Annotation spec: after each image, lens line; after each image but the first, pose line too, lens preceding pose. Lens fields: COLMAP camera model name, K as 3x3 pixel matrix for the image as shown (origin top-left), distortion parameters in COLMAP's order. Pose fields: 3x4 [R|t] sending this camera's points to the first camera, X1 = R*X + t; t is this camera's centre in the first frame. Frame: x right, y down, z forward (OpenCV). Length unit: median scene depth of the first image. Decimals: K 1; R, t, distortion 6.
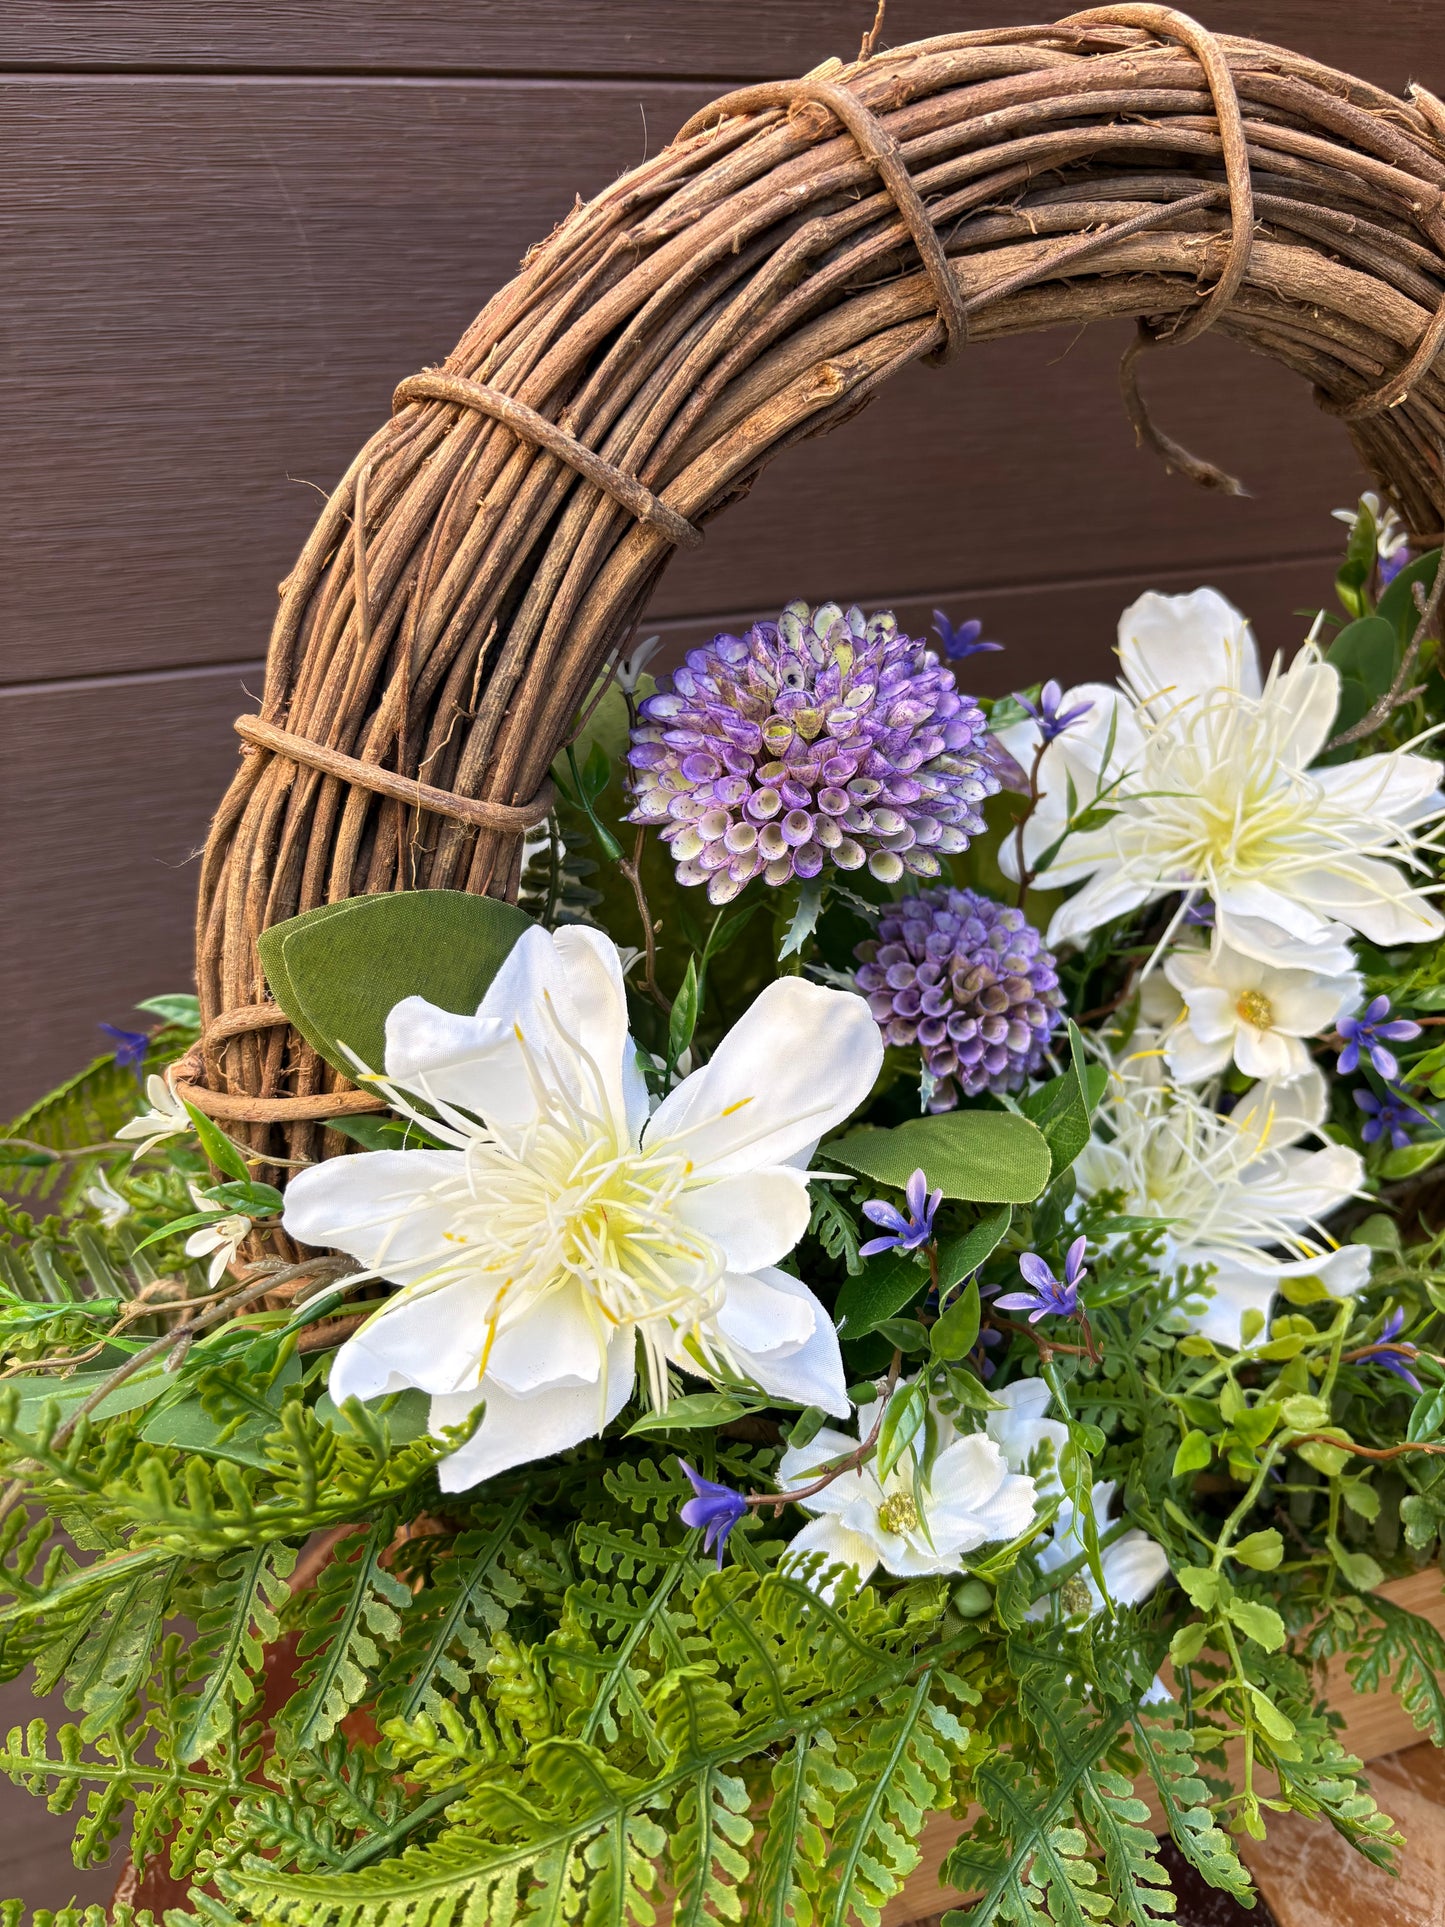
lens RADIAL K [[1533.7, 0, 704.8], [0, 1533.7, 976.0], [0, 0, 1]] dist [0.008576, -0.033102]
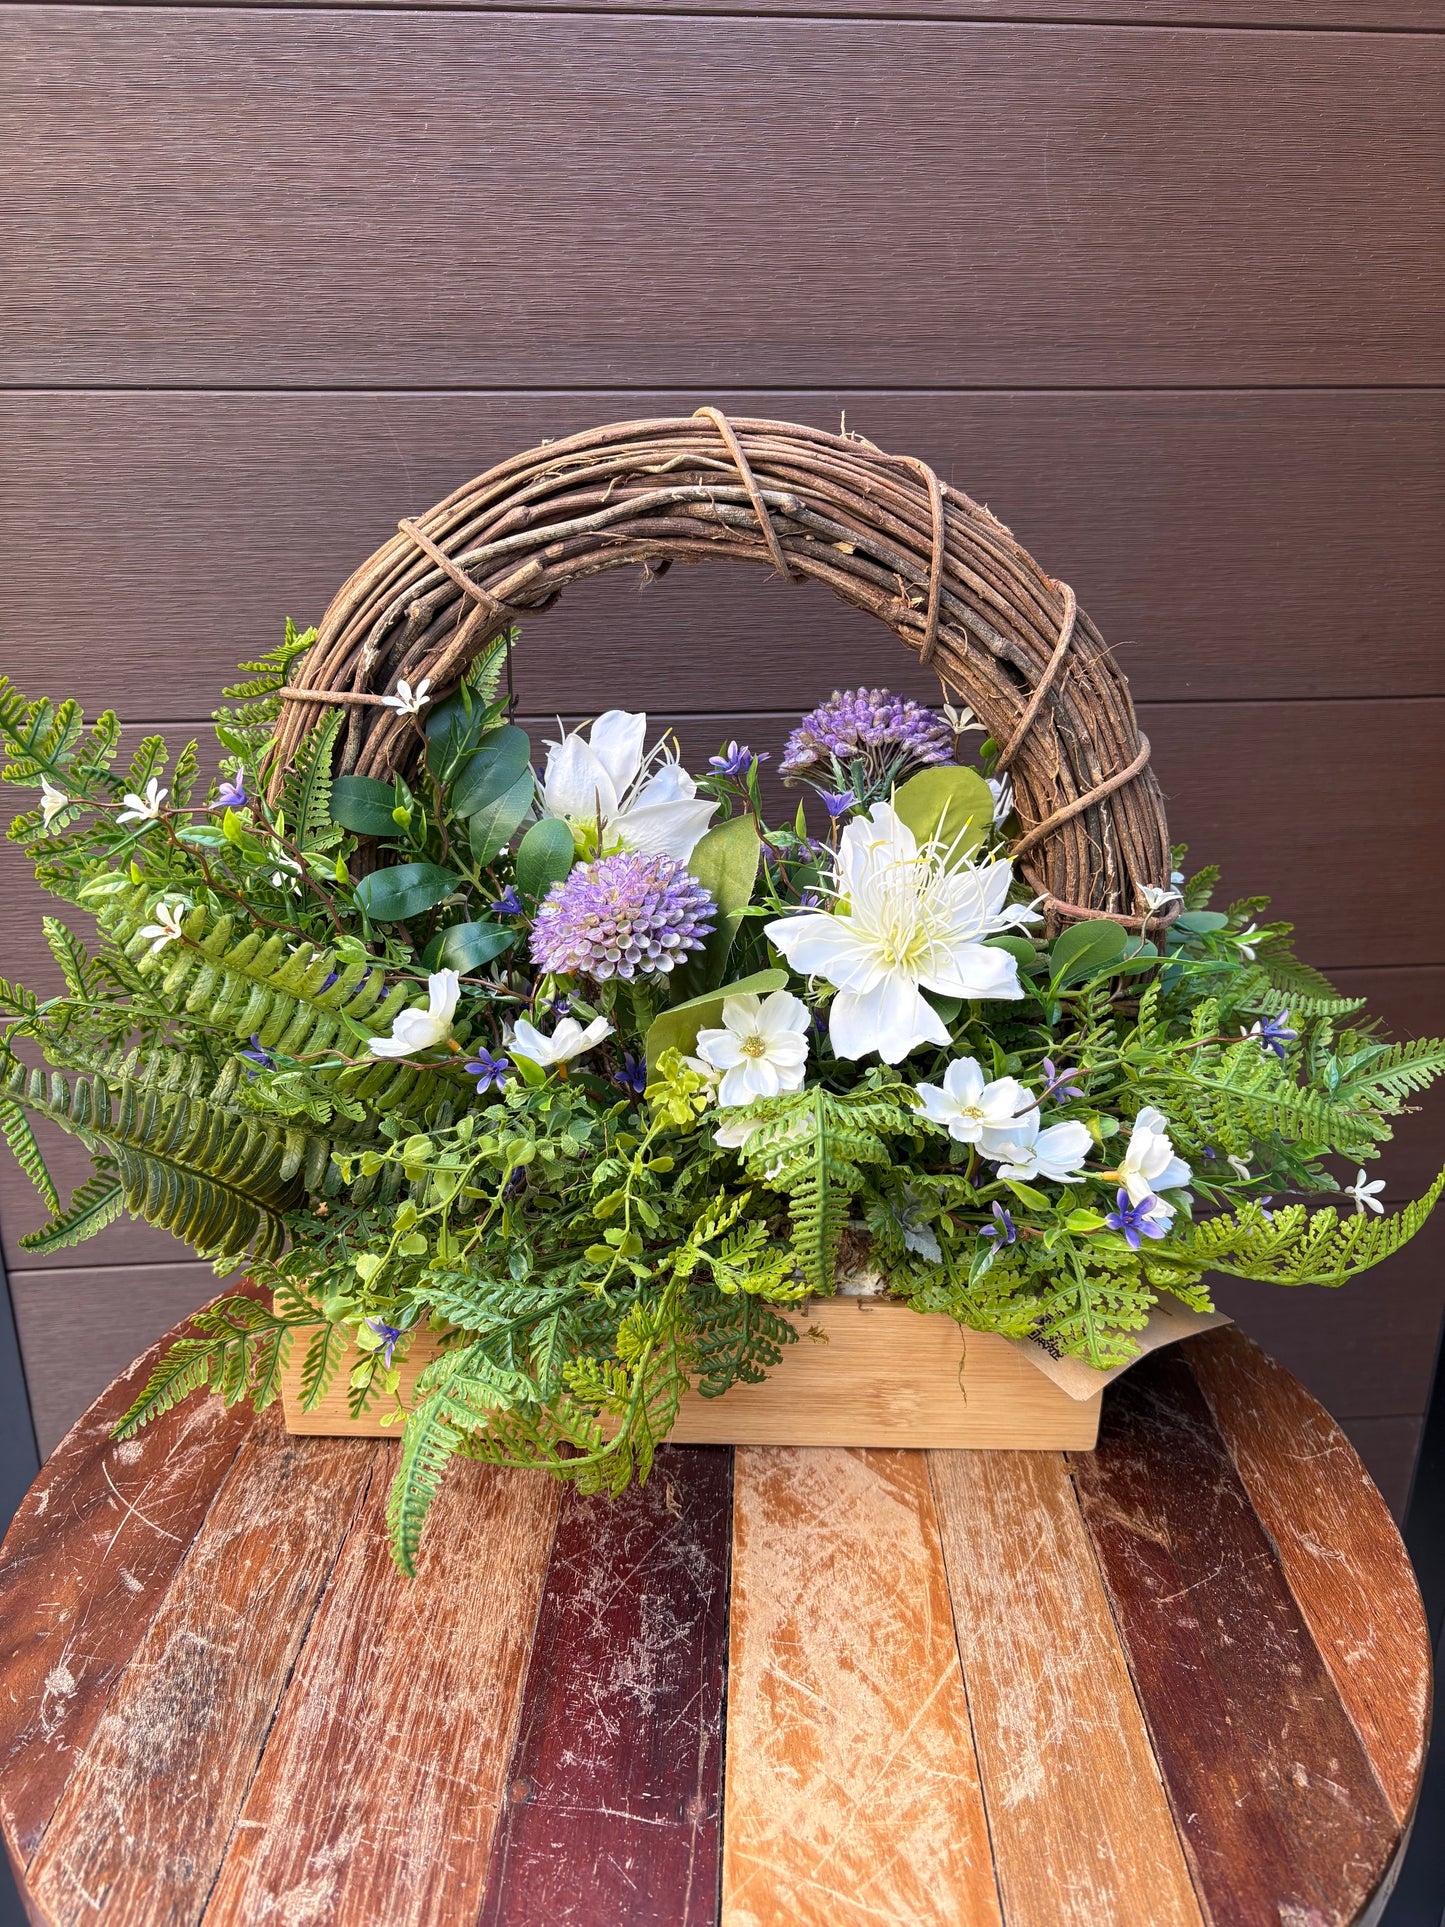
lens RADIAL K [[1533.7, 0, 698.4], [0, 1533.7, 958.8], [0, 0, 1]] dist [0.008576, -0.033102]
pose [[0.959467, 0.108860, -0.259945, 0.909451], [-0.131024, 0.988943, -0.069463, 0.213980], [0.249509, 0.100707, 0.963122, -0.864318]]
